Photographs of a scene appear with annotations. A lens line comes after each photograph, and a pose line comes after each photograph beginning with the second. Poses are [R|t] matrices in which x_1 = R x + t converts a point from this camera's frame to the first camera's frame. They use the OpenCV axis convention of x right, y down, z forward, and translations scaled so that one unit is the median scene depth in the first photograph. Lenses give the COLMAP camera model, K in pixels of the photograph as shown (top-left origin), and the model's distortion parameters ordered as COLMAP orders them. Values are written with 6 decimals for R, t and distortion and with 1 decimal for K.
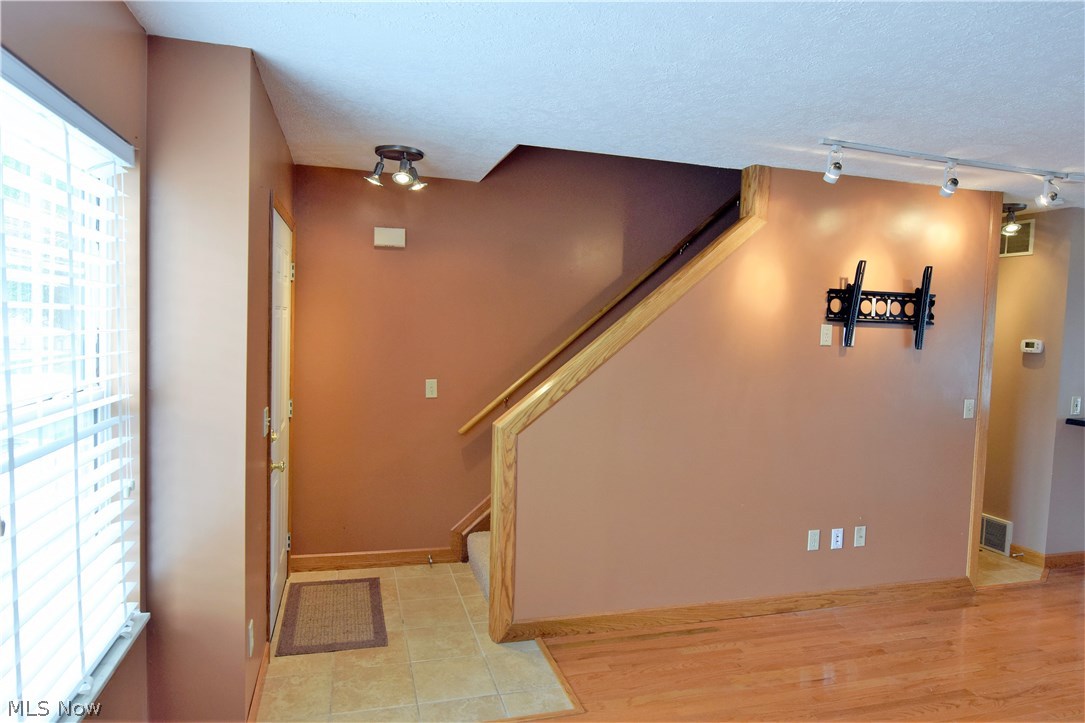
lens RADIAL K [[660.6, 0, 537.6], [0, 660.6, 363.0], [0, 0, 1]] dist [-0.014859, -0.002893]
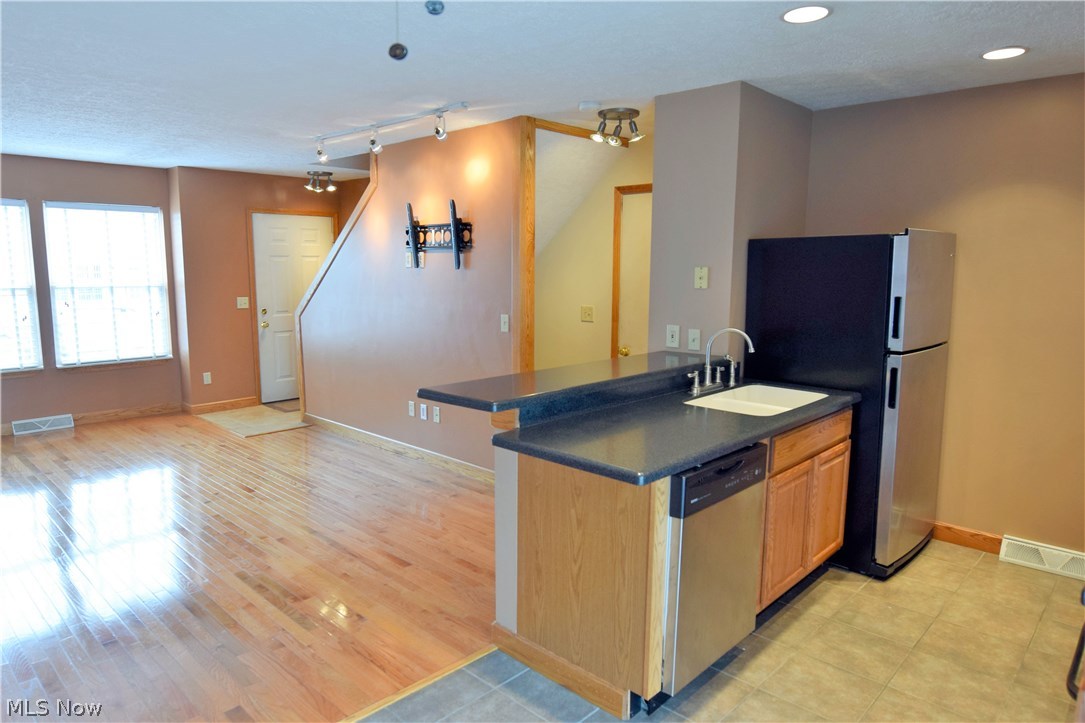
lens RADIAL K [[683.4, 0, 537.4], [0, 683.4, 363.4], [0, 0, 1]] dist [-0.014522, -0.004268]
pose [[0.508993, 0.094916, -0.855521, 1.820121], [-0.040207, 0.995439, 0.086518, 0.038465], [0.859831, -0.009639, 0.510488, 0.501775]]
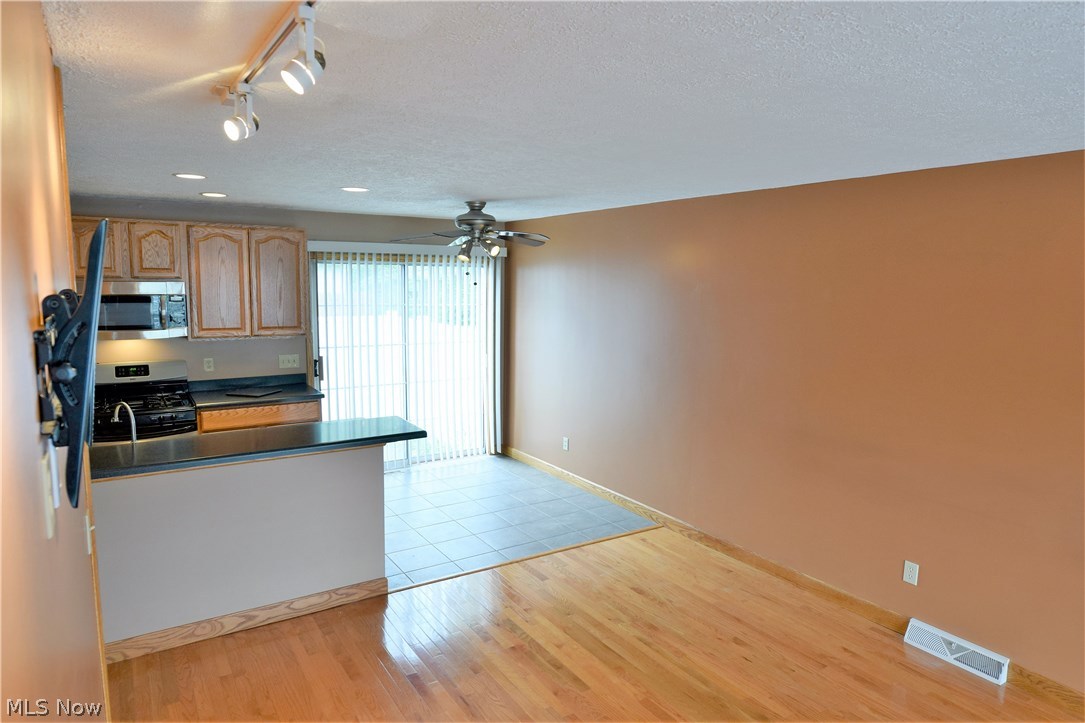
lens RADIAL K [[660.6, 0, 537.6], [0, 660.6, 363.0], [0, 0, 1]] dist [-0.014859, -0.002893]
pose [[-0.291812, -0.154866, 0.943855, 0.139024], [0.034151, 0.984489, 0.172091, -0.133553], [-0.955866, 0.082452, -0.281996, 0.881673]]
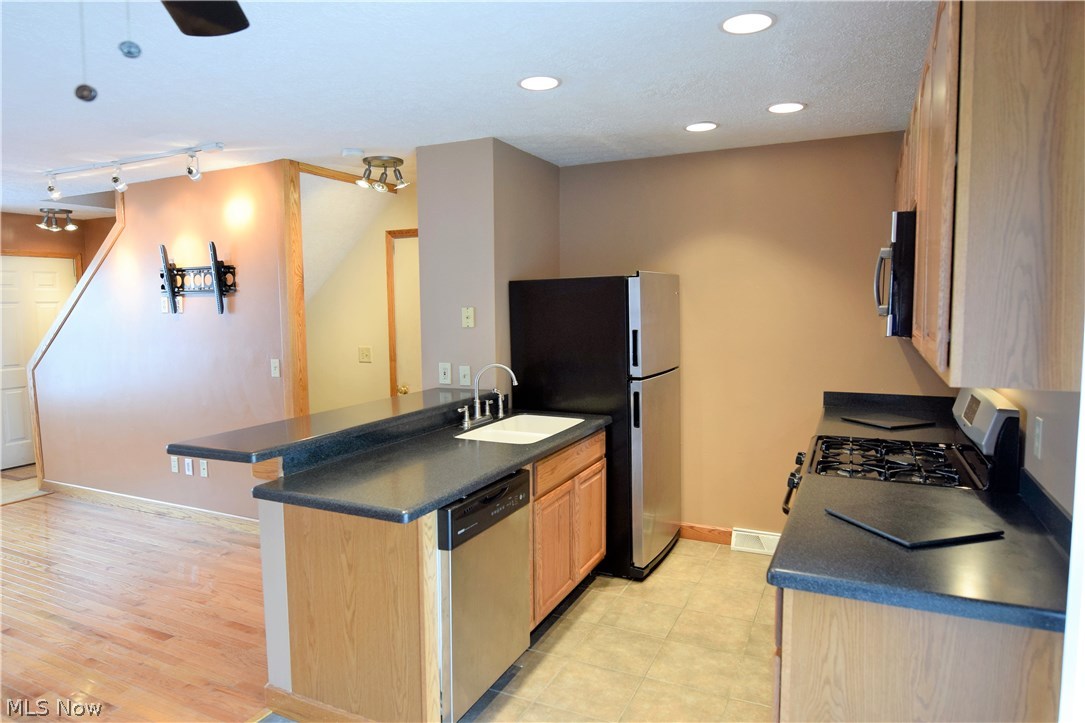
lens RADIAL K [[660.6, 0, 537.6], [0, 660.6, 363.0], [0, 0, 1]] dist [-0.014859, -0.002893]
pose [[0.748573, 0.020437, -0.662737, 1.839127], [-0.004327, 0.999654, 0.025940, 0.034397], [0.663038, -0.016551, 0.748402, 0.521531]]
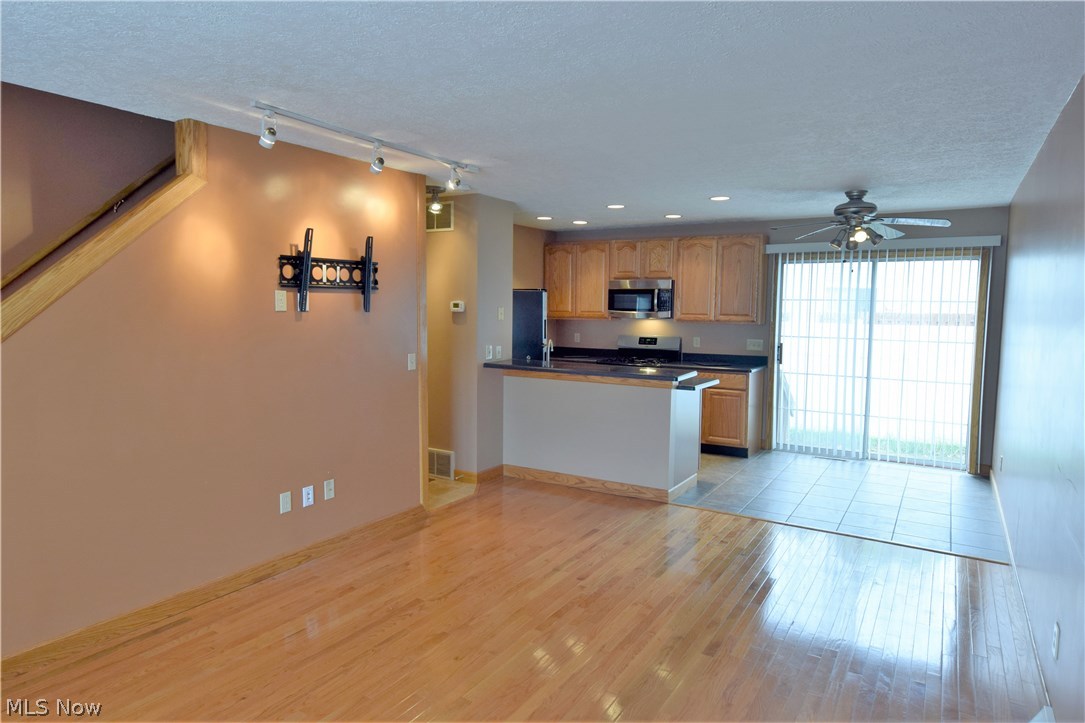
lens RADIAL K [[660.6, 0, 537.6], [0, 660.6, 363.0], [0, 0, 1]] dist [-0.014859, -0.002893]
pose [[0.741039, -0.084906, 0.666072, 0.047601], [0.053512, 0.996286, 0.067465, 0.005499], [-0.669326, -0.014351, 0.742830, -0.018863]]
